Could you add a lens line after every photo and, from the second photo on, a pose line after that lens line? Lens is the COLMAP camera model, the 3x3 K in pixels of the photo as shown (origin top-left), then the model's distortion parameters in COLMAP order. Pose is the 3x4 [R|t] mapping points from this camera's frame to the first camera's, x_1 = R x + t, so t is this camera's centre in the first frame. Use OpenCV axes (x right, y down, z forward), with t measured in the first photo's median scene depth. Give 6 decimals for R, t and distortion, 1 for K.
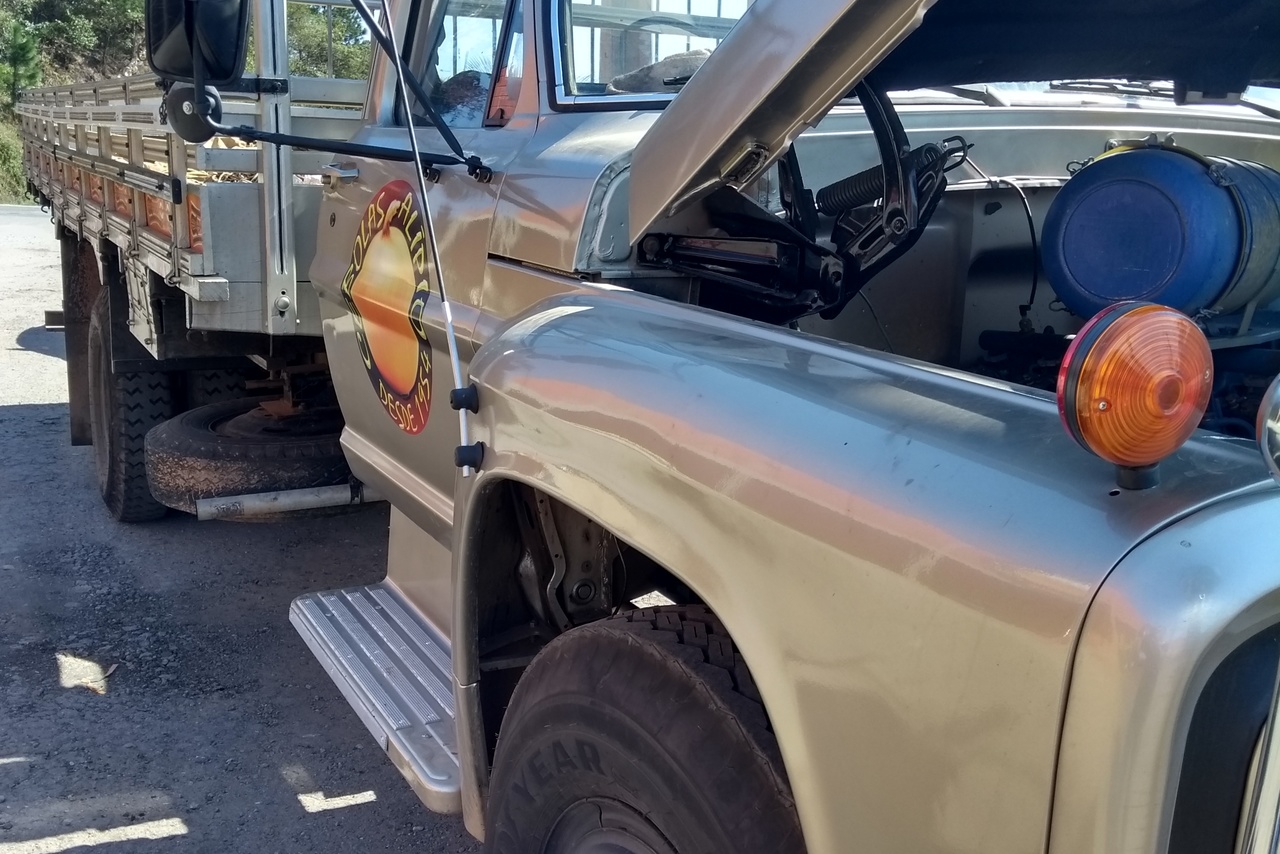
lens RADIAL K [[1414.5, 0, 640.0], [0, 1414.5, 427.0], [0, 0, 1]] dist [0.111069, -0.041193]
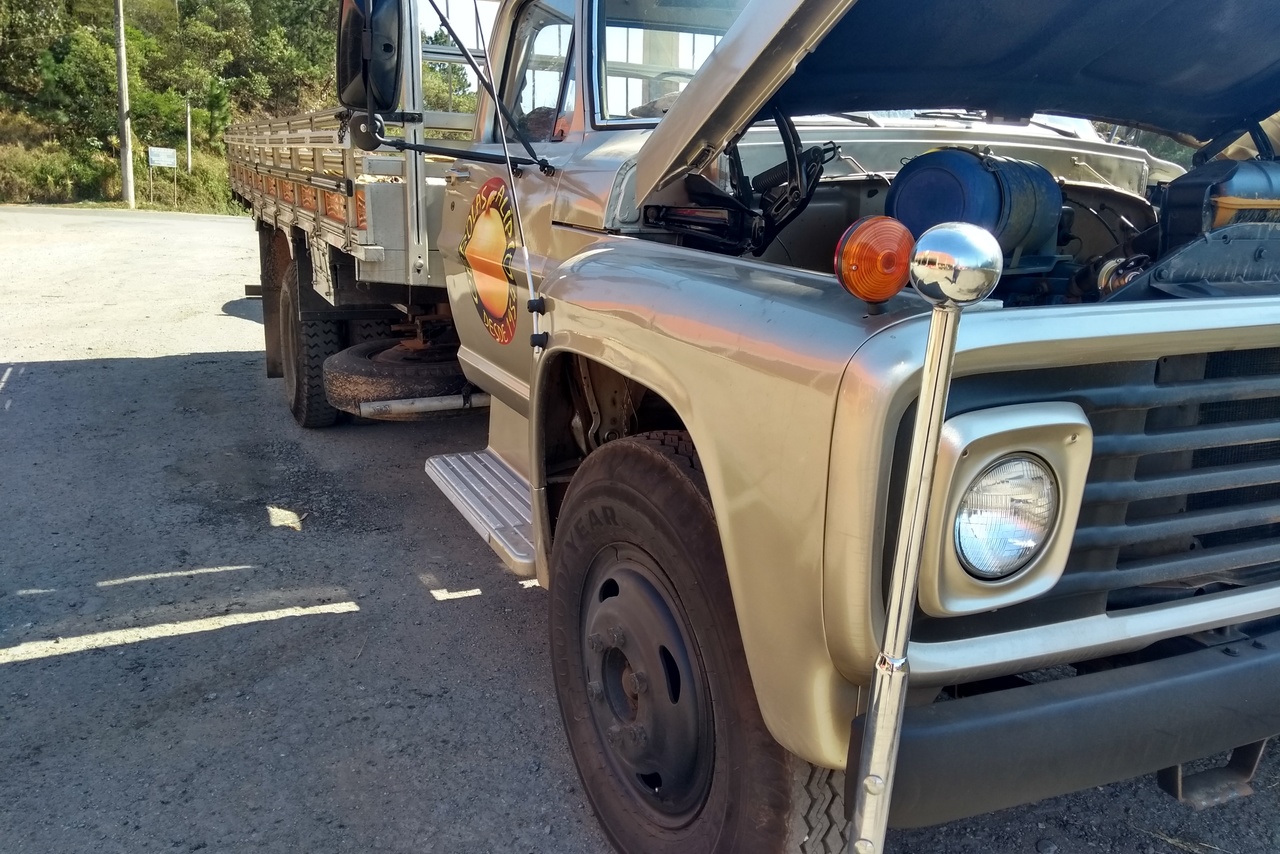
lens RADIAL K [[1086.4, 0, 654.2], [0, 1086.4, 424.9], [0, 0, 1]] dist [0.117394, -0.008976]
pose [[0.999696, 0.006818, -0.023682, 0.031580], [-0.006131, 0.999561, 0.028991, 0.058378], [0.023869, -0.028837, 0.999299, -0.187993]]
